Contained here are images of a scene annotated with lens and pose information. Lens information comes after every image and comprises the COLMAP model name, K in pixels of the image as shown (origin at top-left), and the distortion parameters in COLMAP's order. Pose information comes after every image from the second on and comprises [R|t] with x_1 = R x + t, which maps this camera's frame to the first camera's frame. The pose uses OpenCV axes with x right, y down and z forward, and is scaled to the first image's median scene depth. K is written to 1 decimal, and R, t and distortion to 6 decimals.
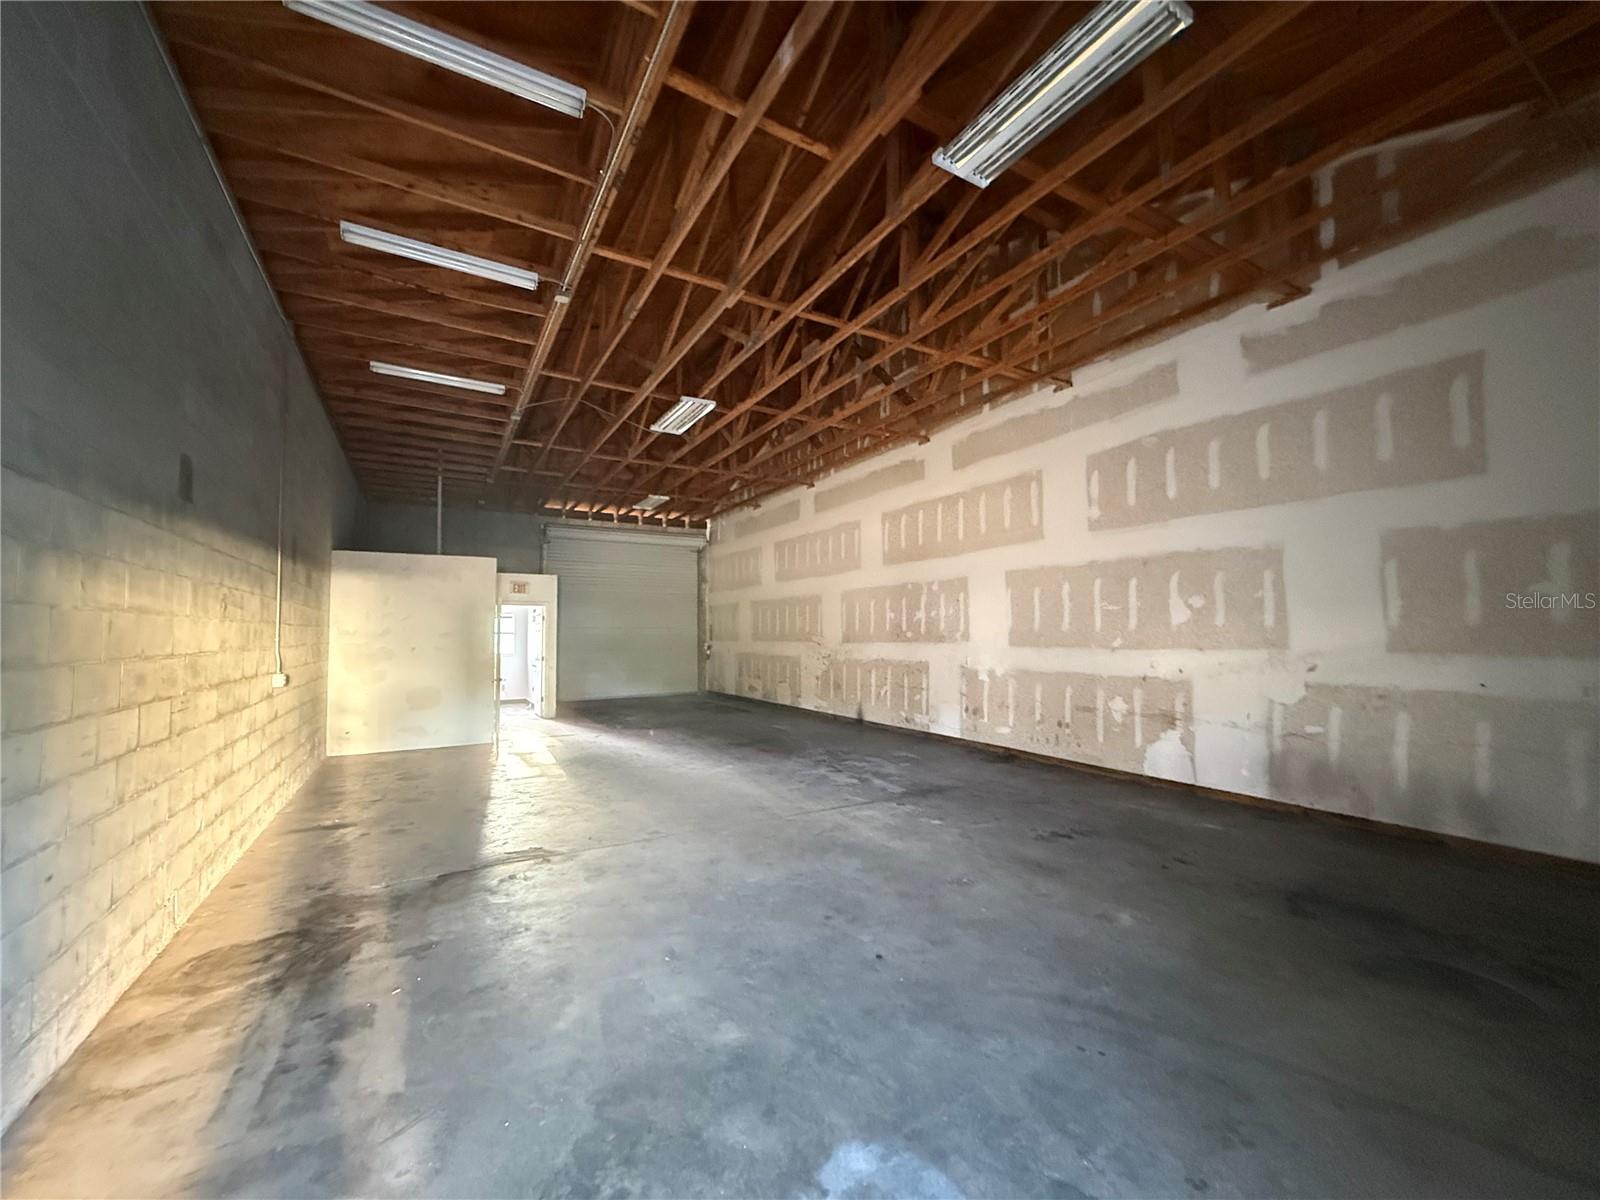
lens RADIAL K [[636.6, 0, 796.2], [0, 636.6, 598.4], [0, 0, 1]] dist [0.002045, 0.000049]
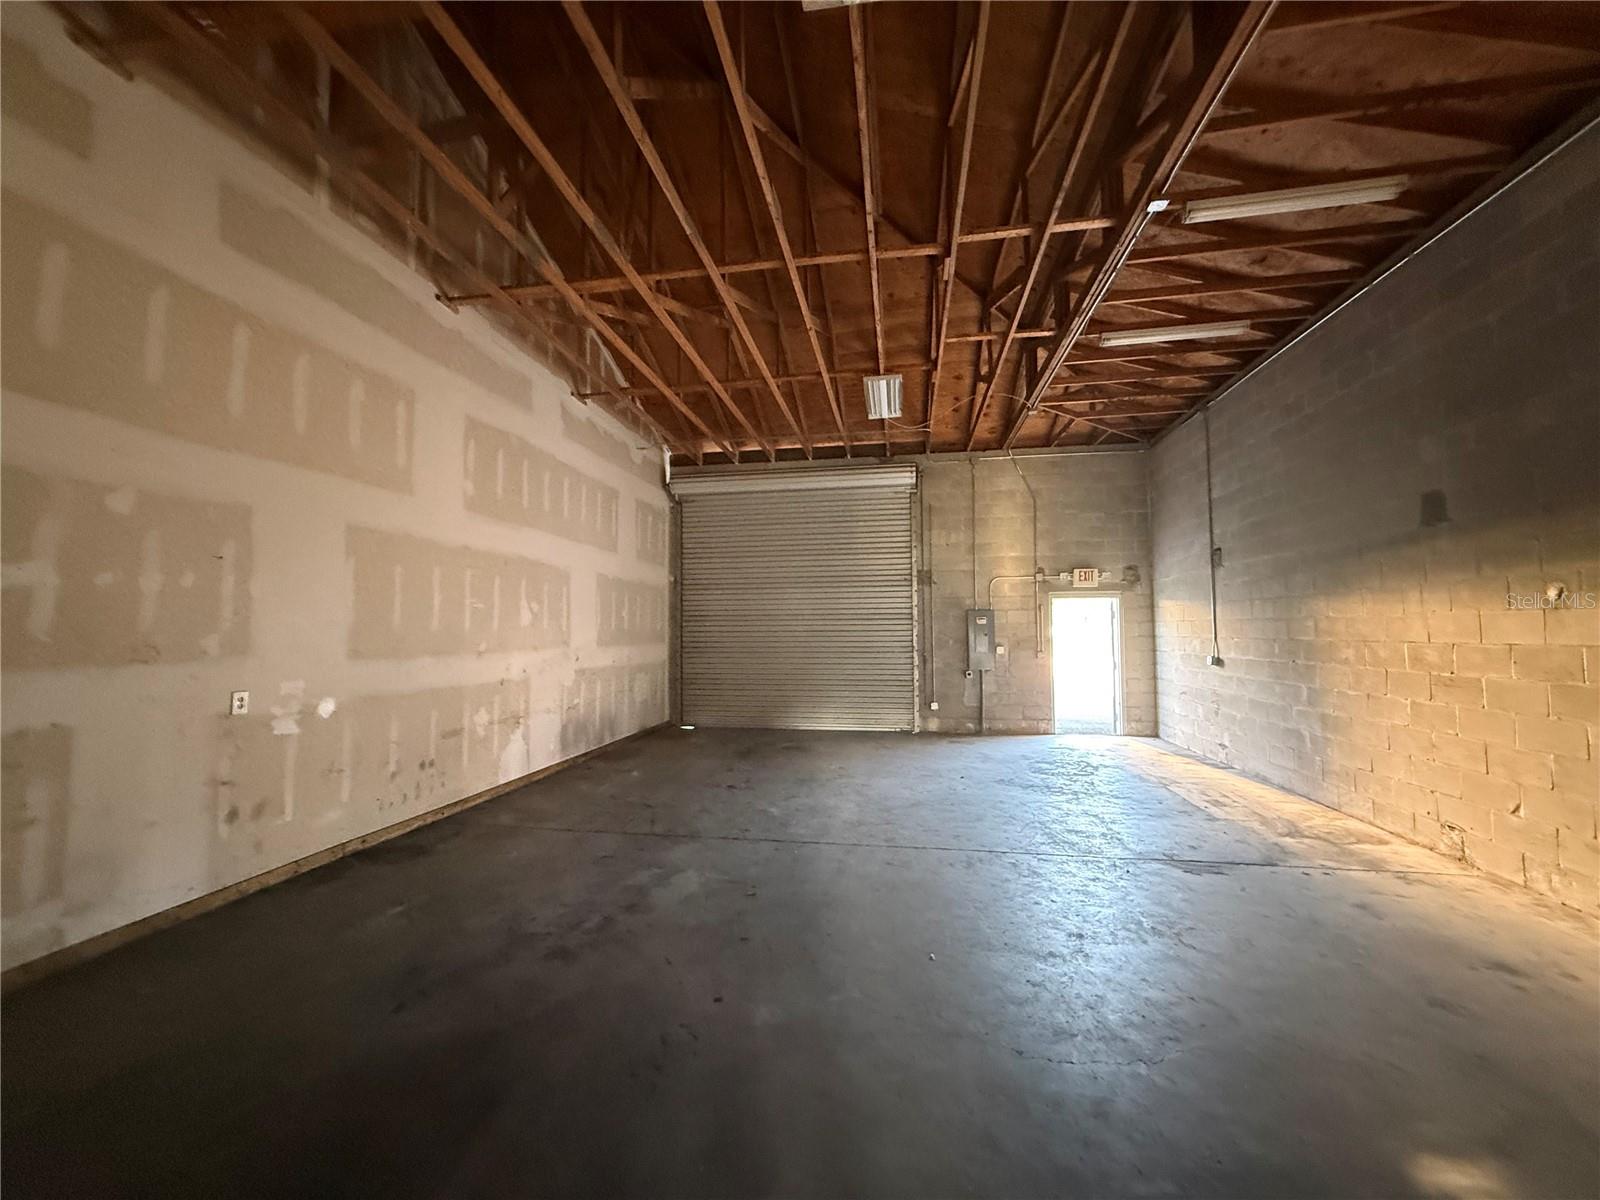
lens RADIAL K [[636.6, 0, 790.4], [0, 636.6, 606.9], [0, 0, 1]] dist [0.002045, 0.000049]
pose [[-0.766869, 0.034333, 0.640885, -0.394820], [-0.025350, 0.996168, -0.083700, 0.081034], [-0.641303, -0.080434, -0.763060, 1.447095]]
